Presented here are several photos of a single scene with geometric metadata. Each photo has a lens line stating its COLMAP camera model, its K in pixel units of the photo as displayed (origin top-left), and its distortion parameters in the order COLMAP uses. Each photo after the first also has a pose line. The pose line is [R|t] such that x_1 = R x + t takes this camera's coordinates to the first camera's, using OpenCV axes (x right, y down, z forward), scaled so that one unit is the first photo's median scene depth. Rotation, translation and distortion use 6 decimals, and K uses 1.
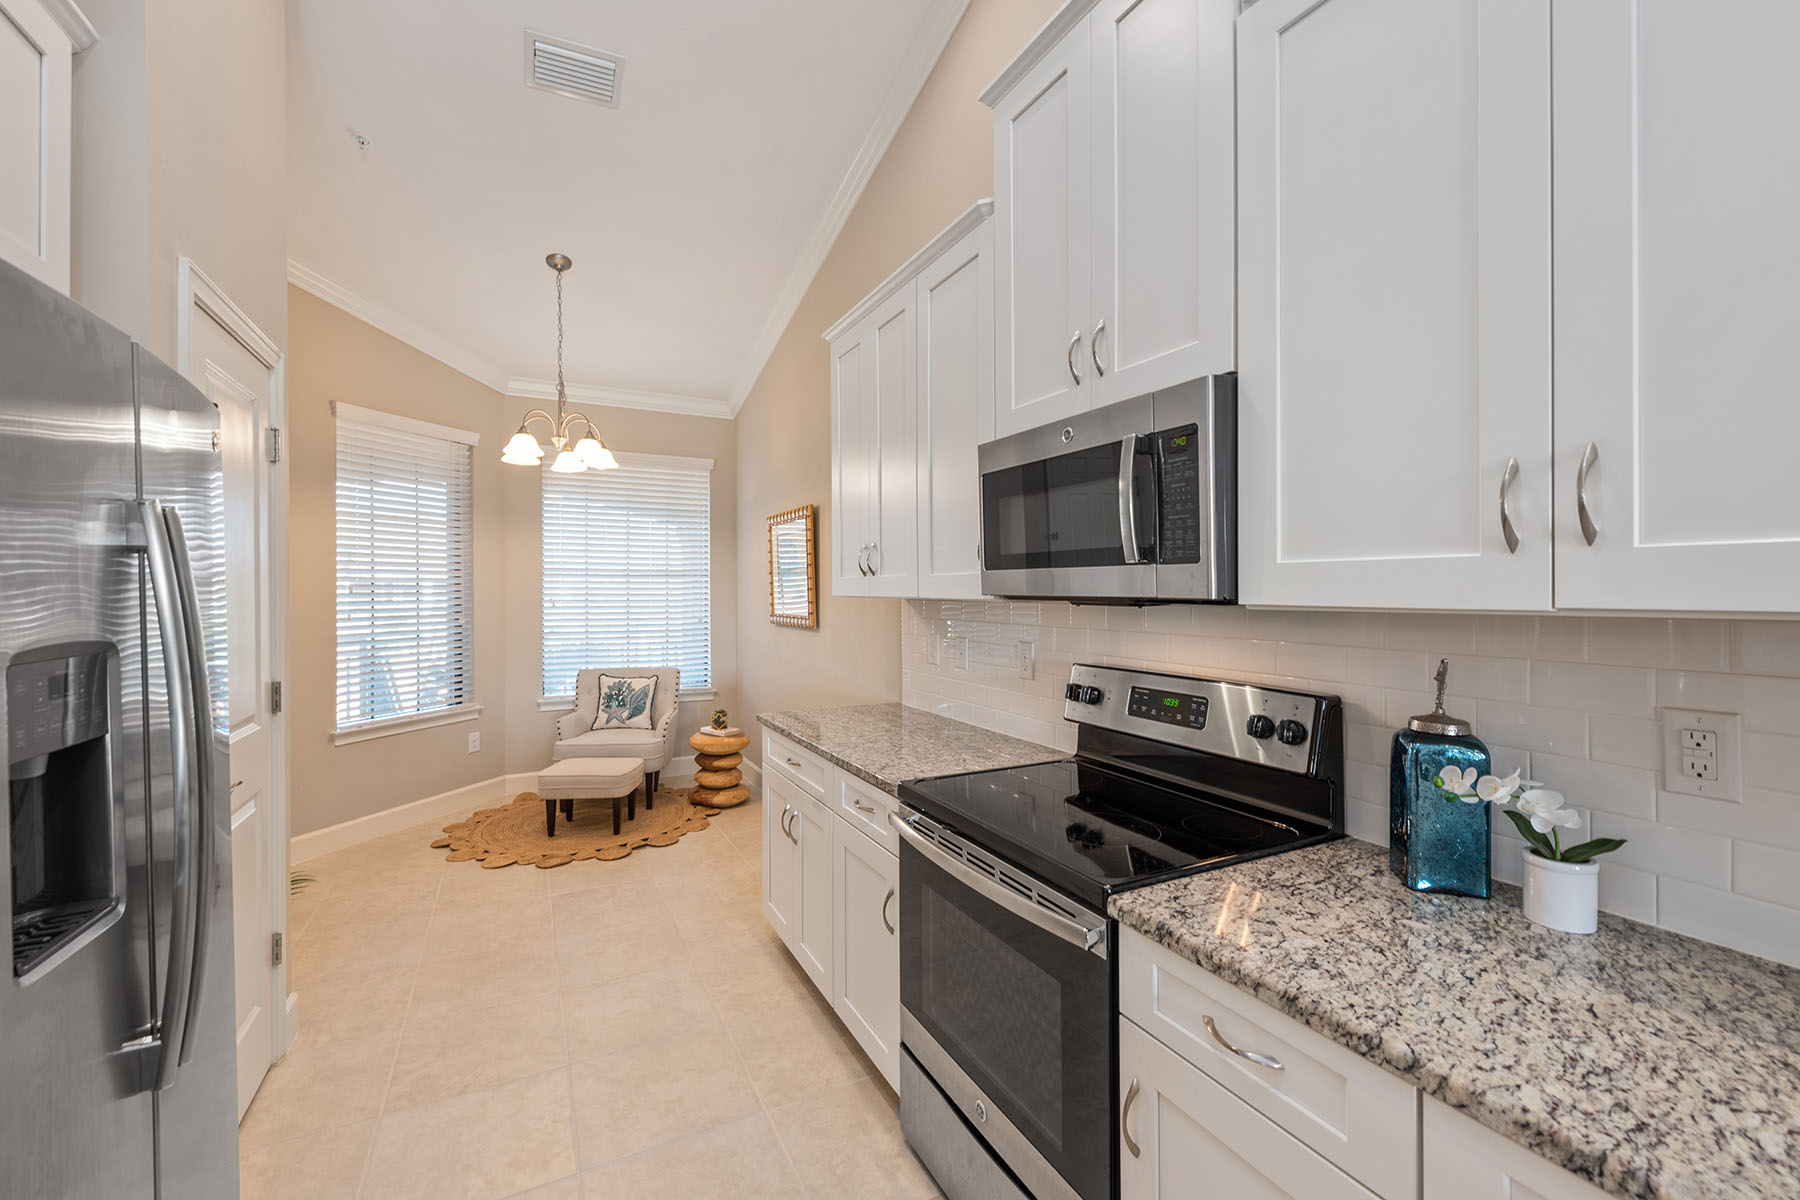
lens RADIAL K [[800.6, 0, 894.5], [0, 800.6, 595.9], [0, 0, 1]] dist [0.011486, -0.000596]
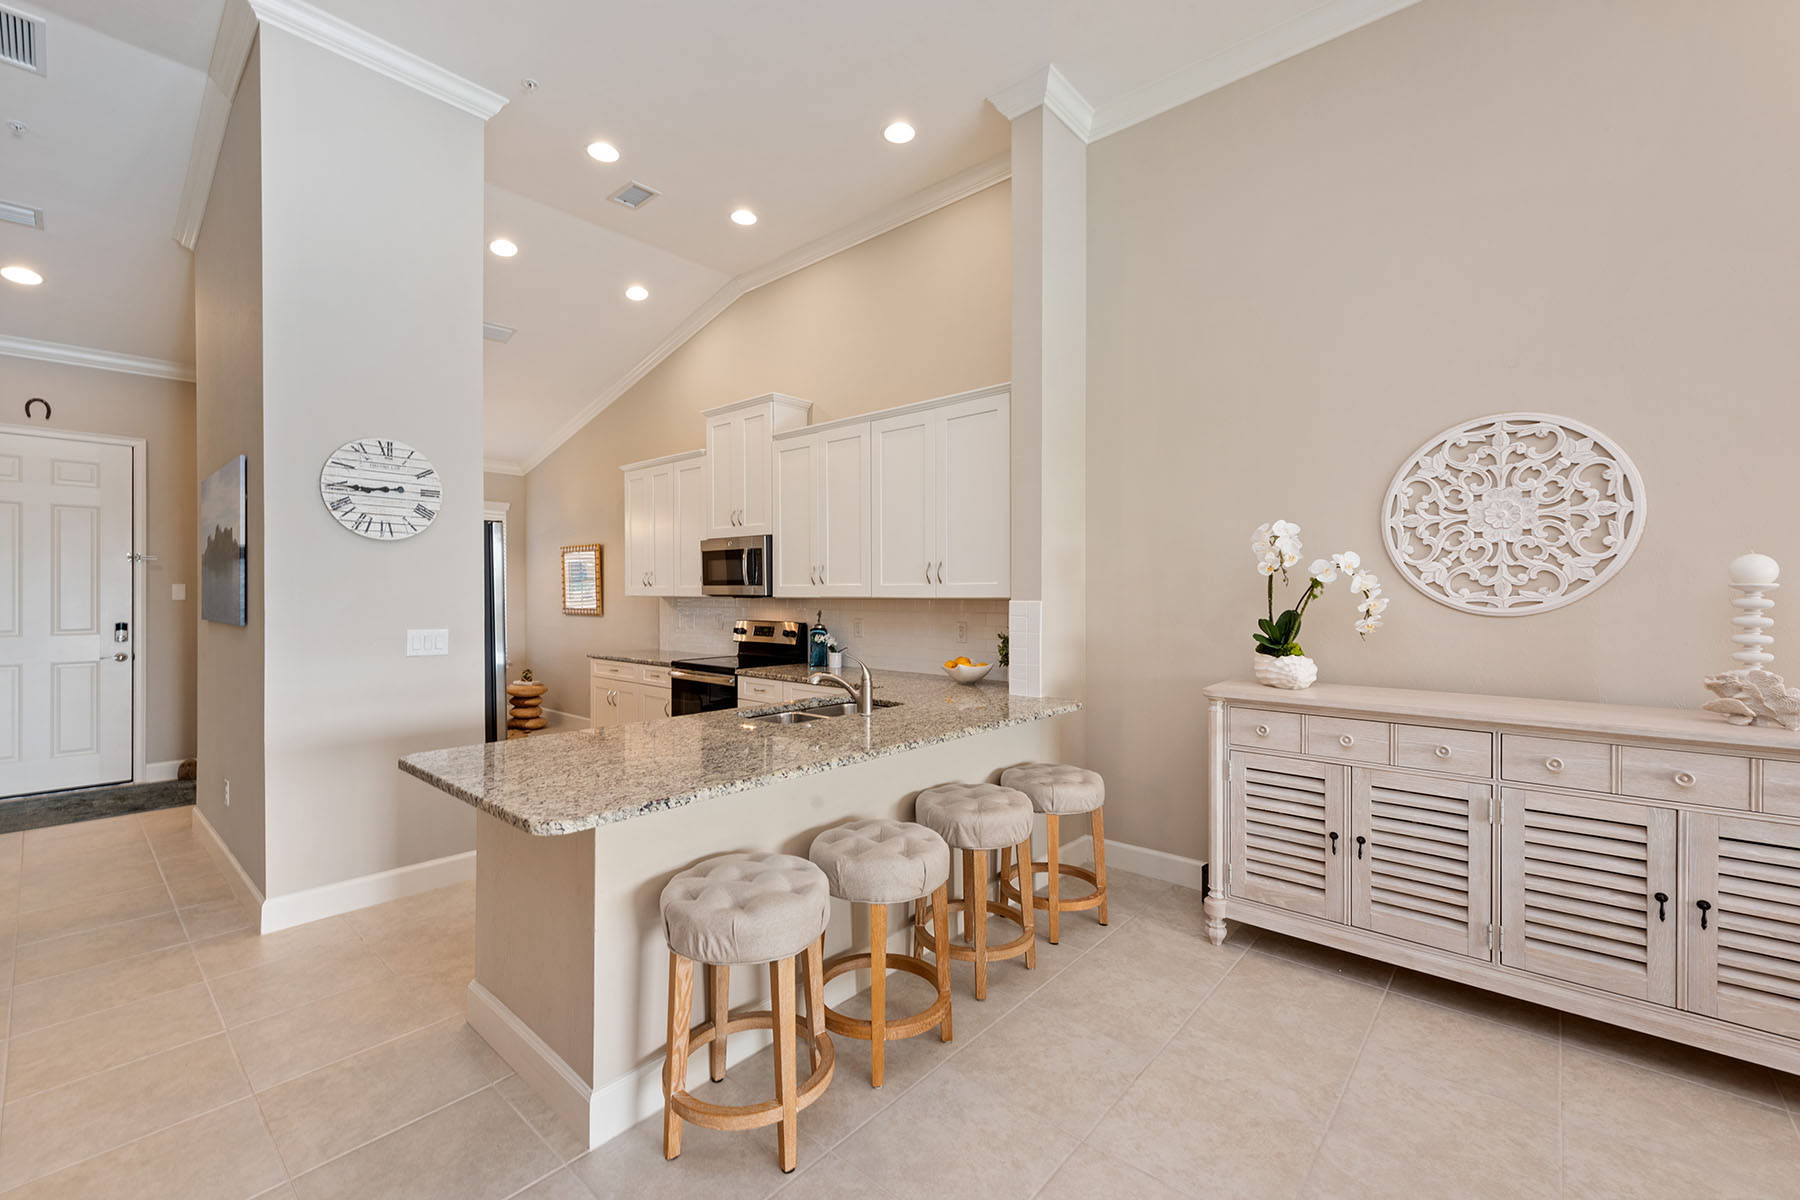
lens RADIAL K [[800.6, 0, 912.9], [0, 800.6, 595.7], [0, 0, 1]] dist [0.011486, -0.000596]
pose [[0.931476, 0.000566, 0.363803, -0.213885], [0.000783, 0.999993, -0.003558, 0.012884], [-0.363803, 0.003599, 0.931469, -1.804931]]
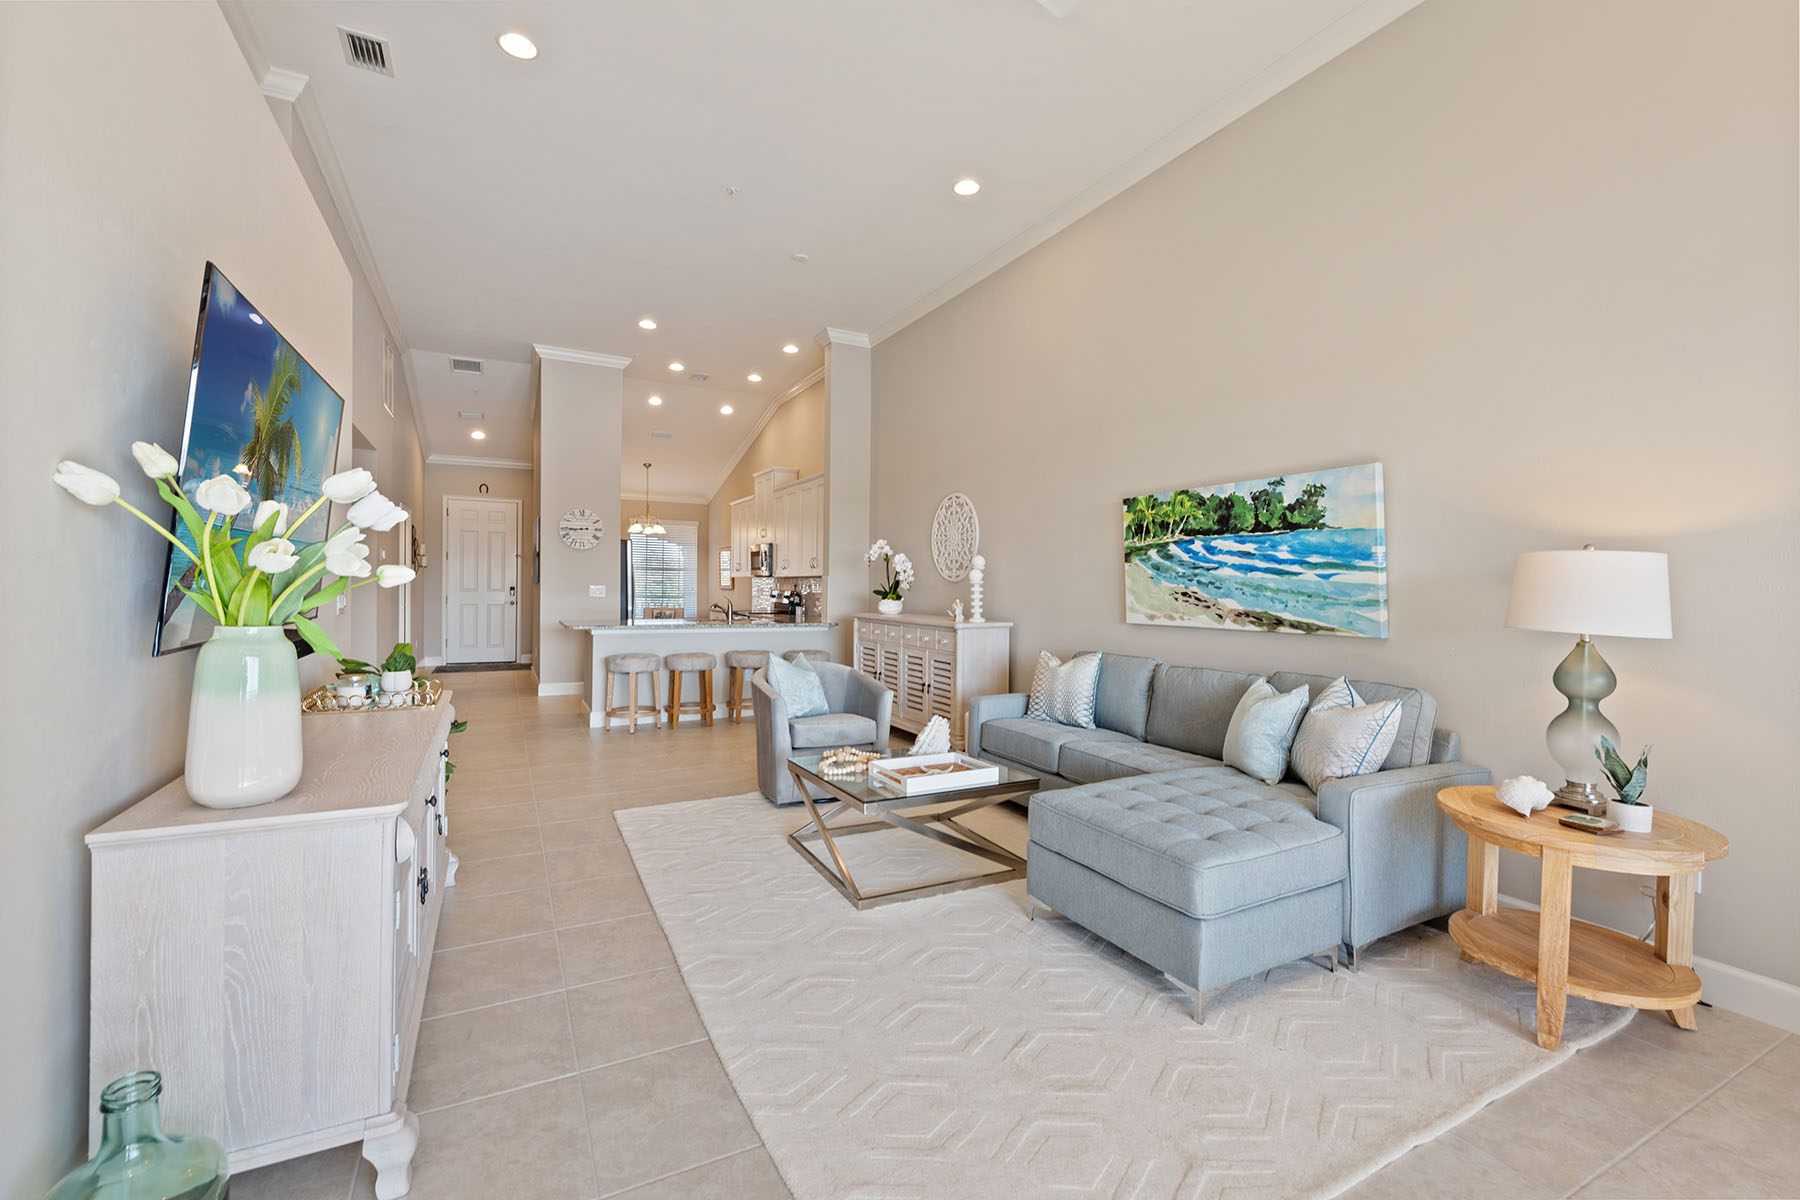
lens RADIAL K [[810.2, 0, 906.3], [0, 810.2, 587.9], [0, 0, 1]] dist [0.009167, -0.004224]
pose [[0.999831, 0.014525, 0.011250, 1.073412], [-0.014480, 0.999887, -0.004125, 0.086350], [-0.011308, 0.003962, 0.999928, -4.180249]]
